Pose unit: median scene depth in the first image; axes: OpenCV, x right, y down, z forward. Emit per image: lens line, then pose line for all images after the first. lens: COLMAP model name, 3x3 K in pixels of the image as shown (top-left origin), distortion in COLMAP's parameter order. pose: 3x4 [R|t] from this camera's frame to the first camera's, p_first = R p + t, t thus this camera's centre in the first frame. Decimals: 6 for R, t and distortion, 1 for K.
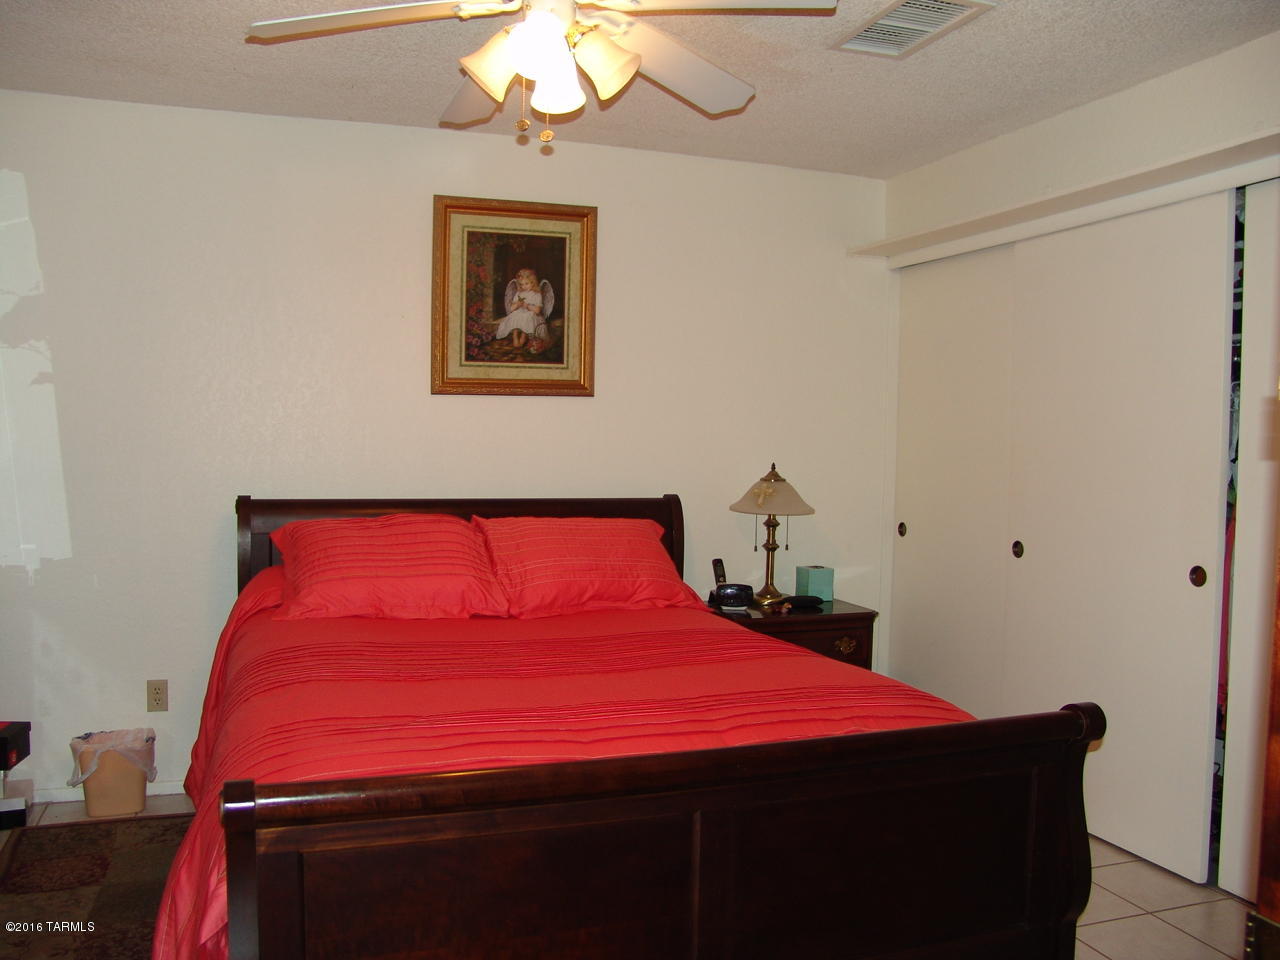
lens RADIAL K [[1067.9, 0, 635.7], [0, 1067.9, 481.6], [0, 0, 1]] dist [-0.159537, 0.134863]
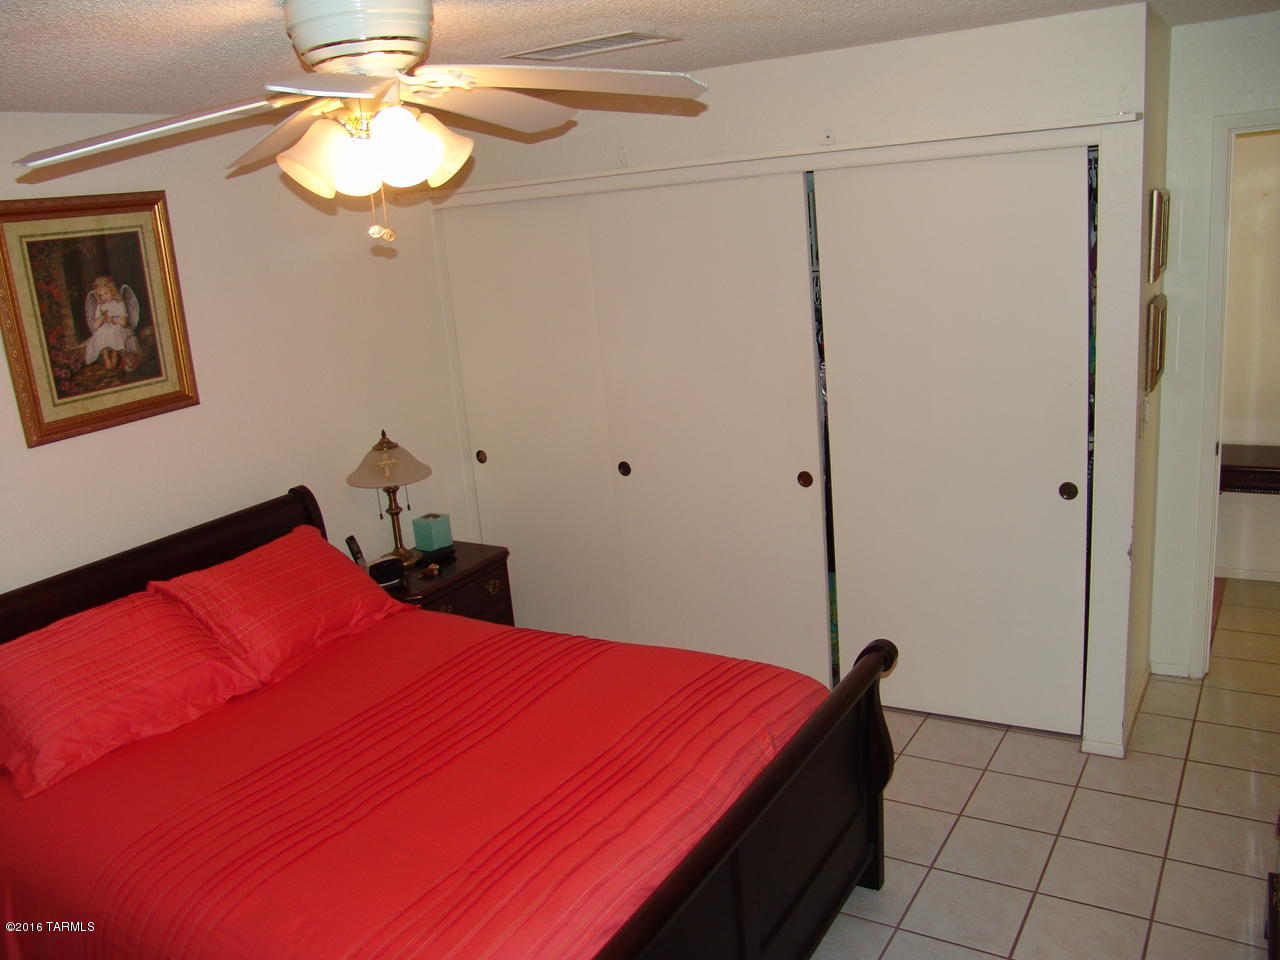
lens RADIAL K [[1067.9, 0, 637.4], [0, 1067.9, 483.0], [0, 0, 1]] dist [-0.159537, 0.134863]
pose [[0.774841, -0.238832, 0.585304, -0.293260], [0.122885, 0.965129, 0.231140, -0.178837], [-0.620097, -0.107171, 0.777170, 0.077008]]
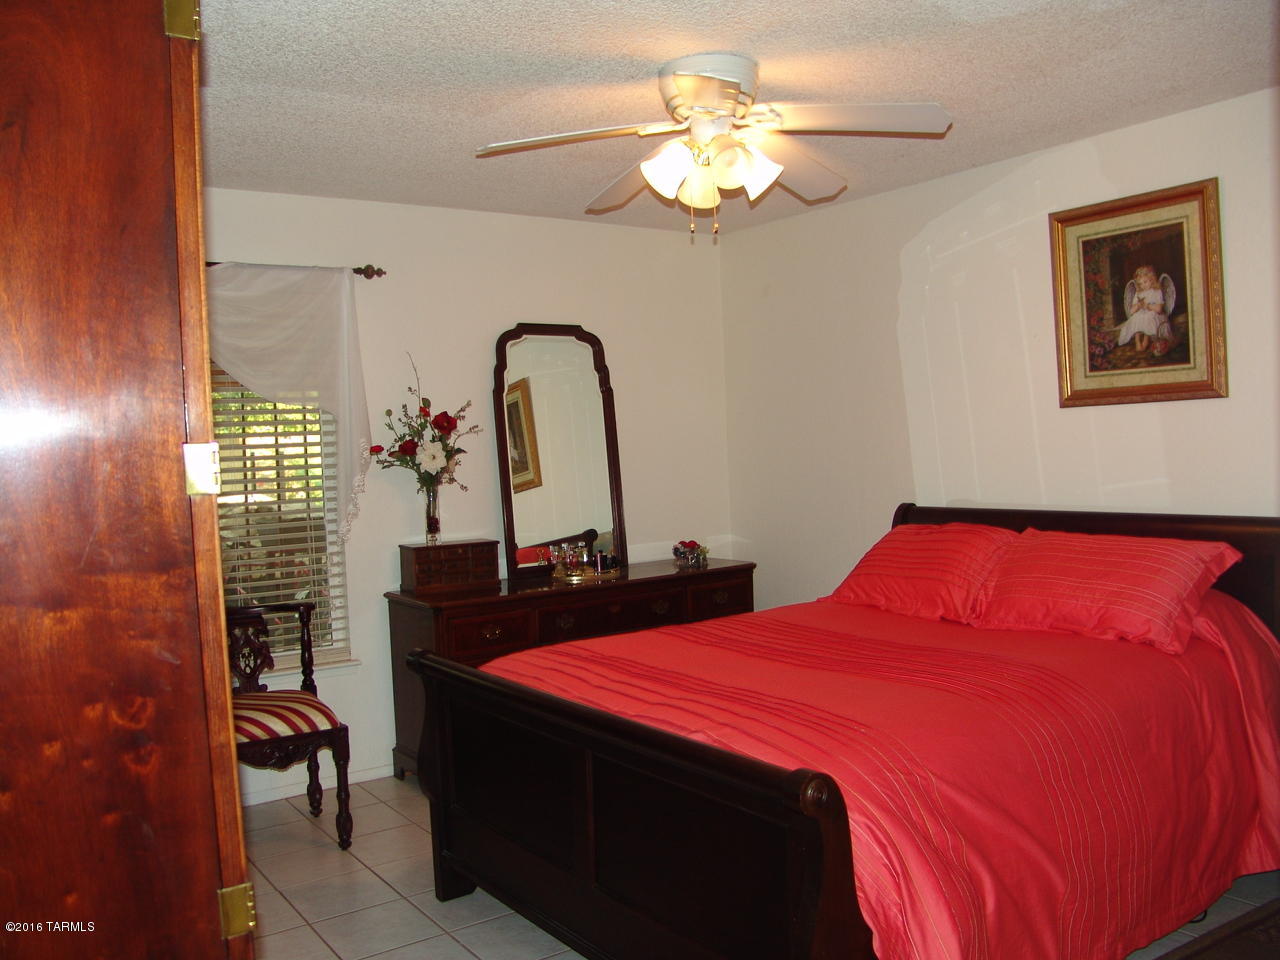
lens RADIAL K [[1067.9, 0, 636.7], [0, 1067.9, 478.4], [0, 0, 1]] dist [-0.159537, 0.134863]
pose [[0.290362, 0.004041, -0.956908, 0.637618], [0.006058, 0.999963, 0.006061, -0.022412], [0.956898, -0.007557, 0.290327, 0.308813]]
